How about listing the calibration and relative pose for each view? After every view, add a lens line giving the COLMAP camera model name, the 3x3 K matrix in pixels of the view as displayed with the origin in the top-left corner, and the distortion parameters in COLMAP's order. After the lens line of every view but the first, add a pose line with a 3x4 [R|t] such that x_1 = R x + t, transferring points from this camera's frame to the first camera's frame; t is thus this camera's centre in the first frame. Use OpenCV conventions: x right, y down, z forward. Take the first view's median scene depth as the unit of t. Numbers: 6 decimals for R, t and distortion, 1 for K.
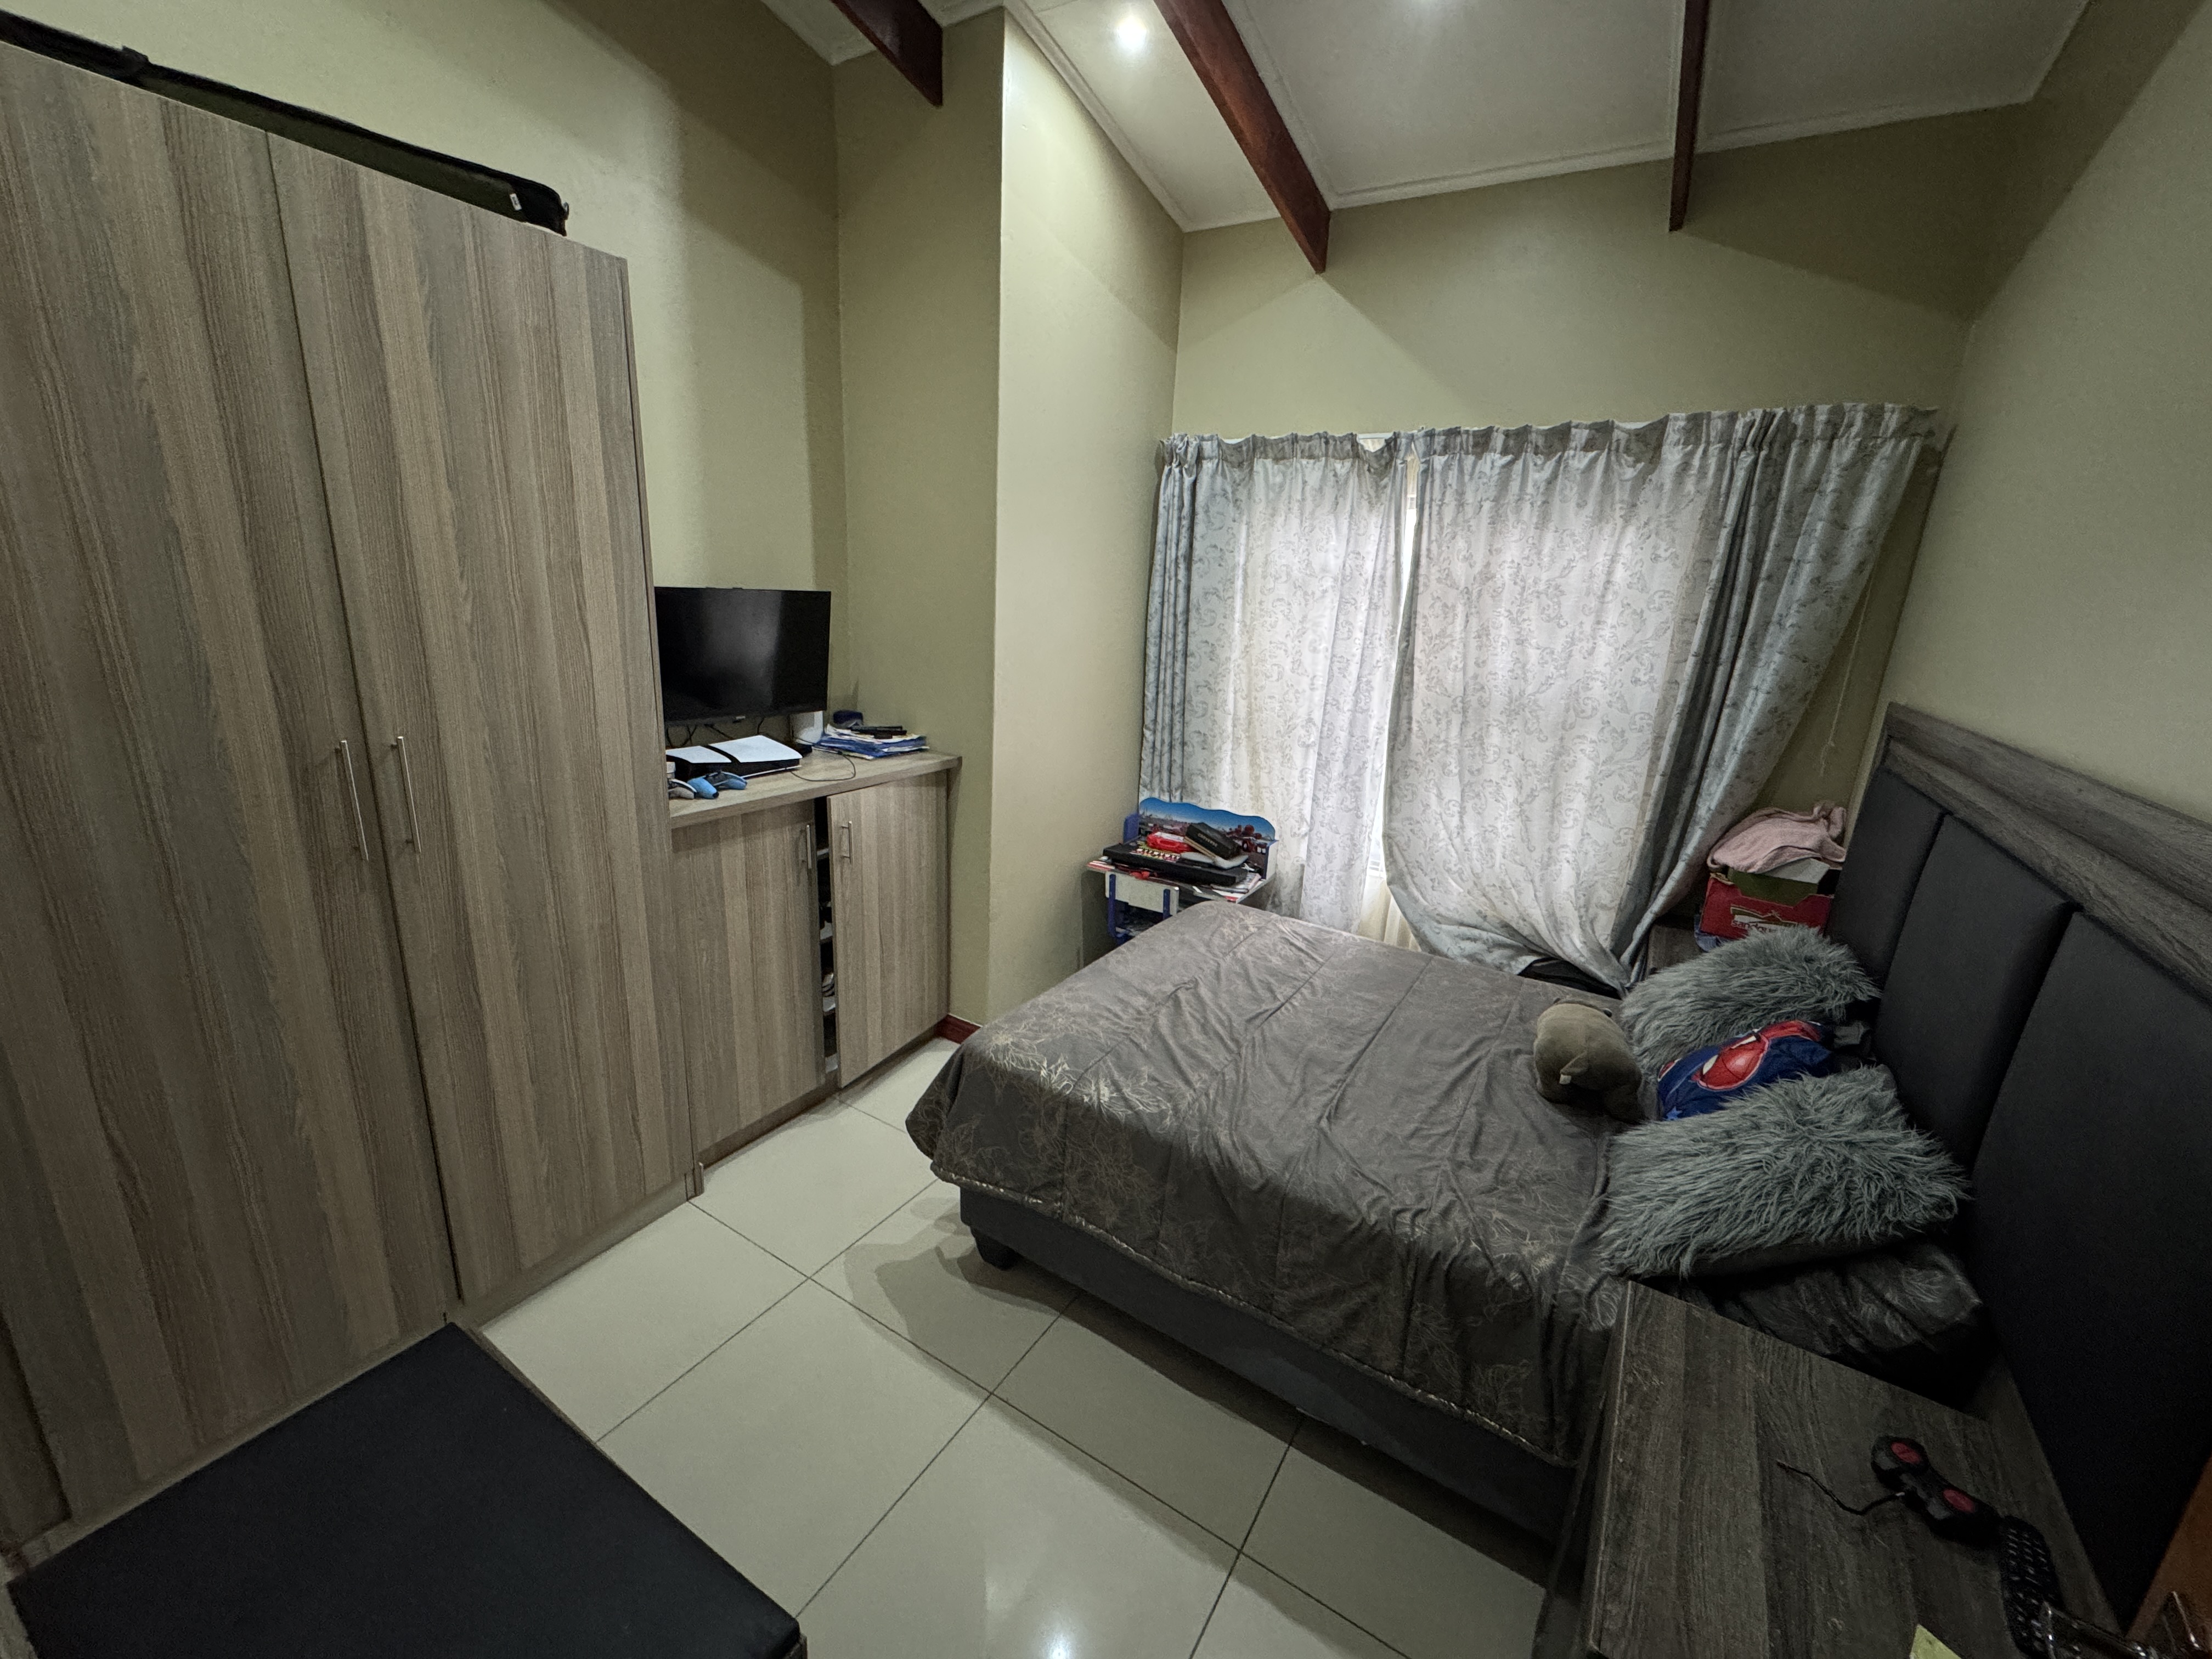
lens RADIAL K [[881.9, 0, 1103.1], [0, 881.9, 825.4], [0, 0, 1]] dist [-0.001463, -0.000584]
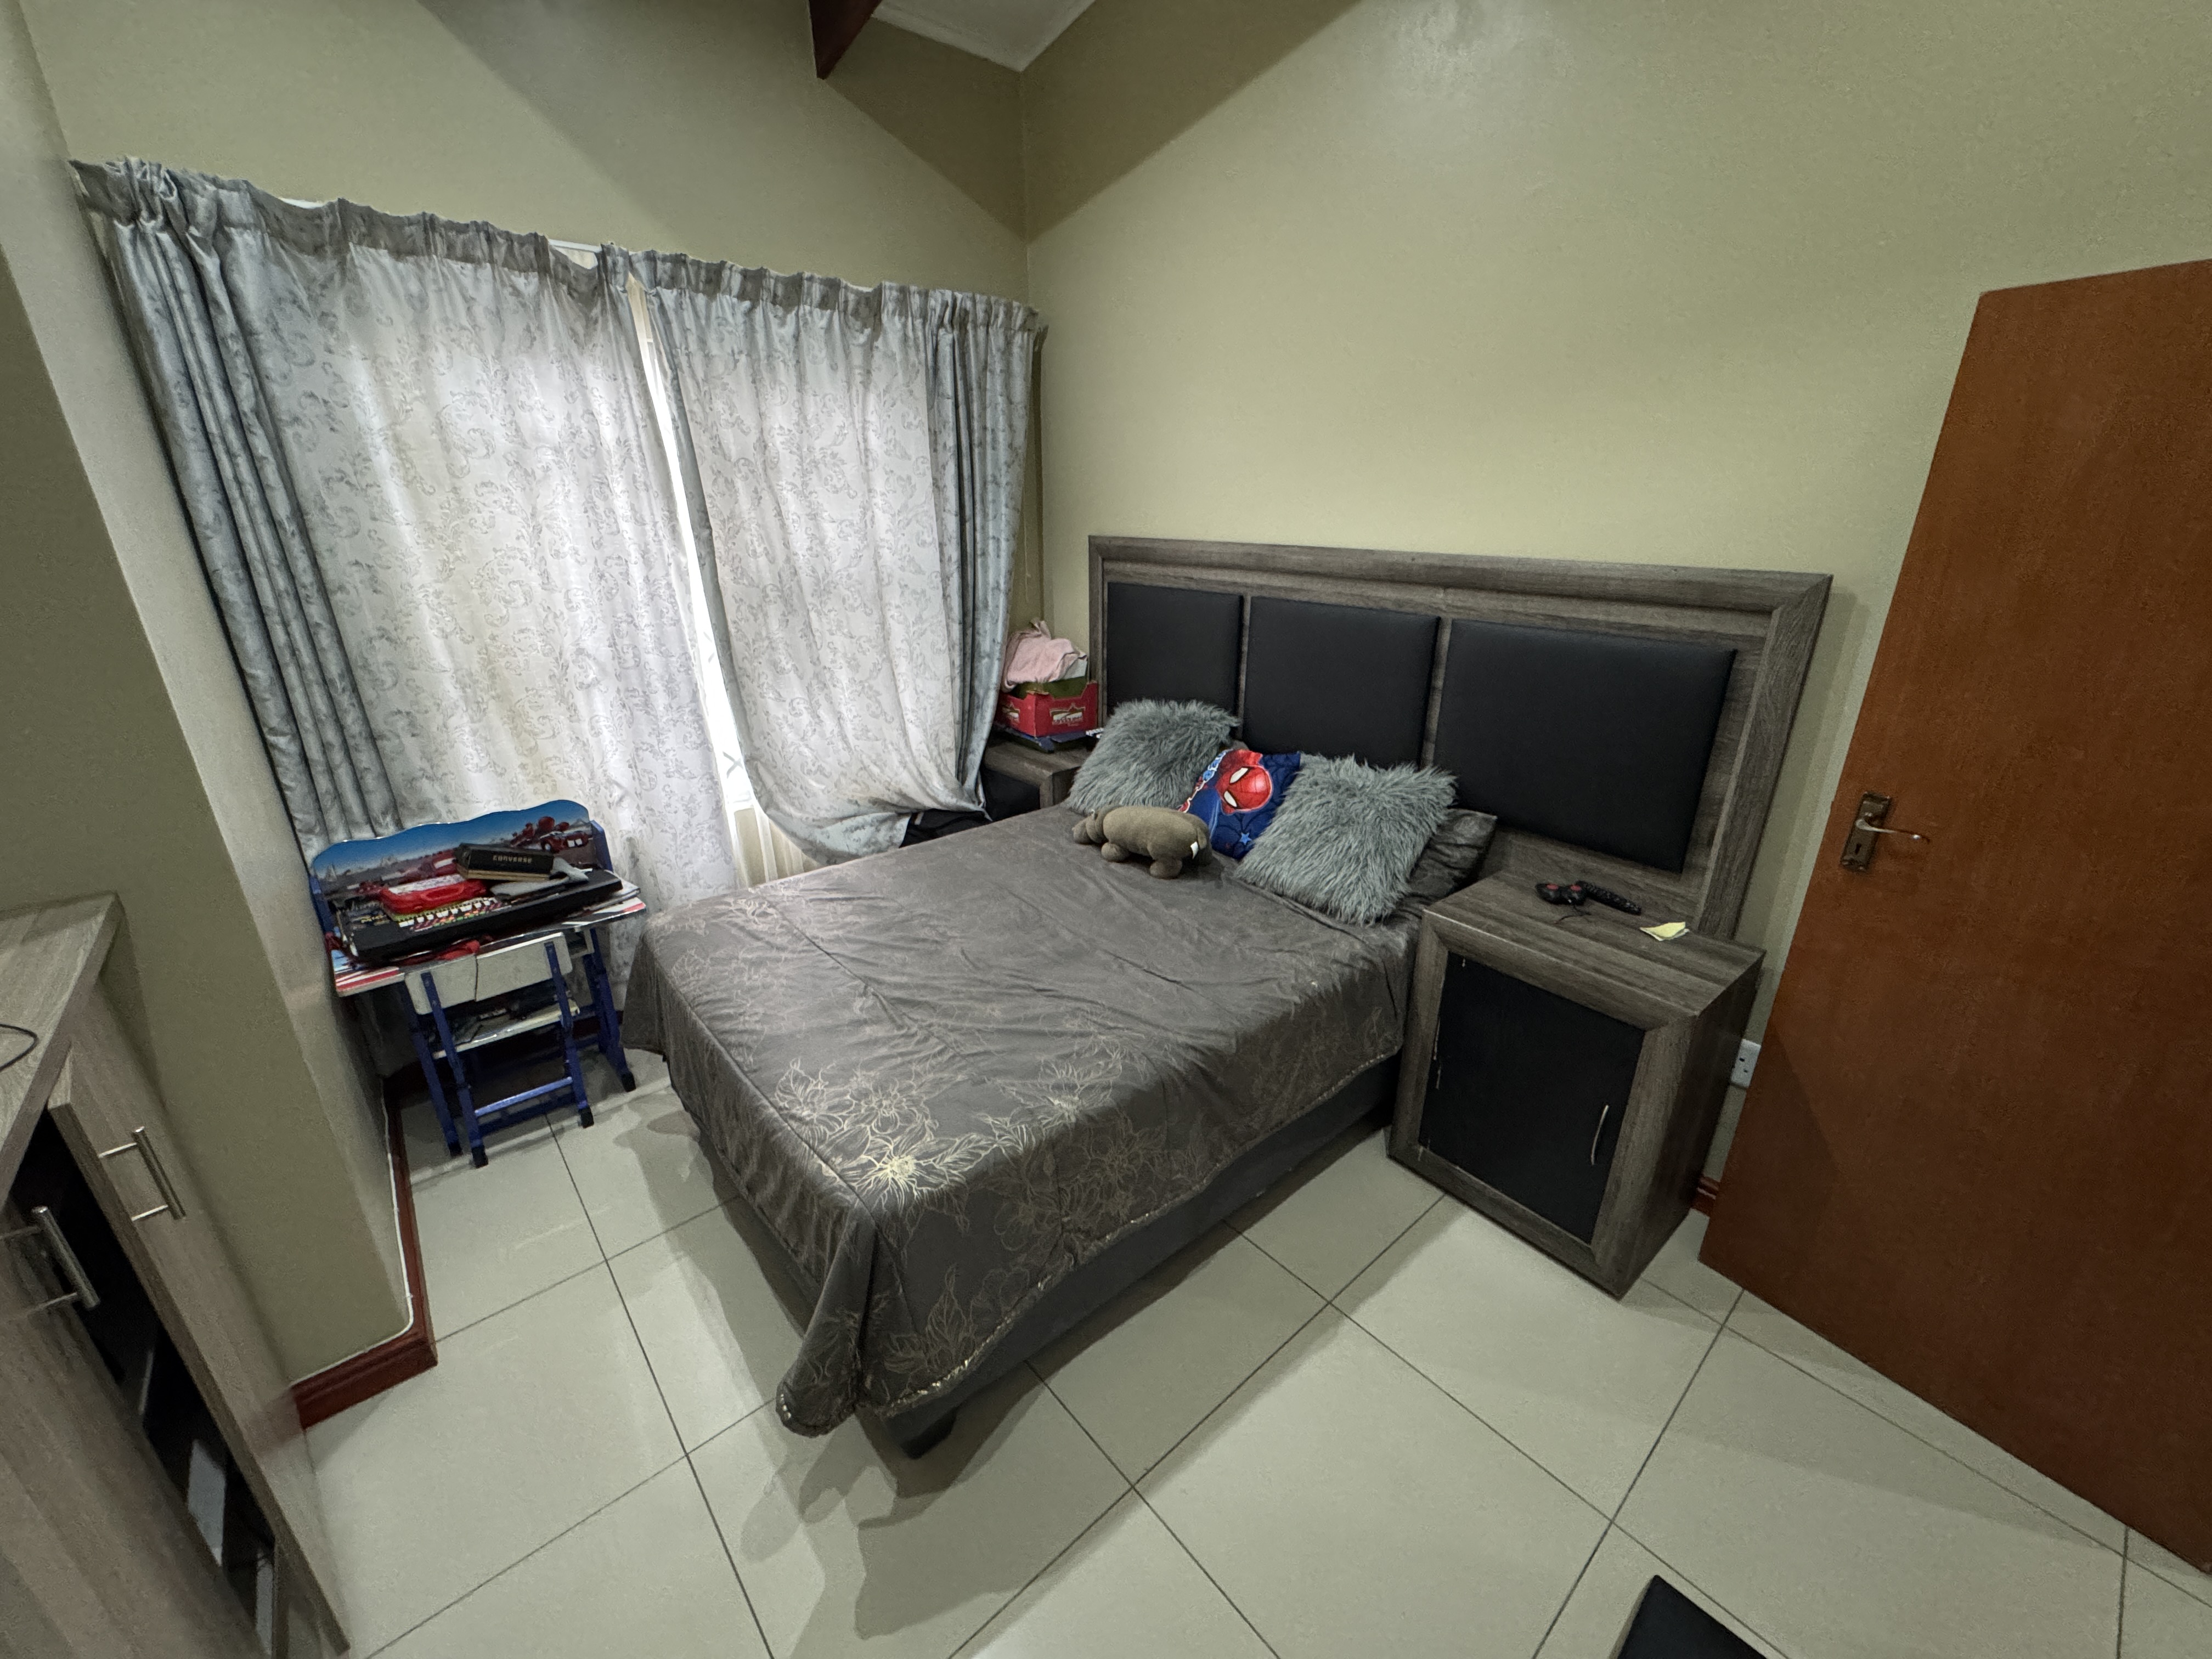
lens RADIAL K [[881.9, 0, 1103.1], [0, 881.9, 825.4], [0, 0, 1]] dist [-0.001463, -0.000584]
pose [[0.296370, -0.384349, 0.874323, -0.392393], [0.266285, 0.912403, 0.310826, -0.115768], [-0.917201, 0.140700, 0.372755, 0.402490]]
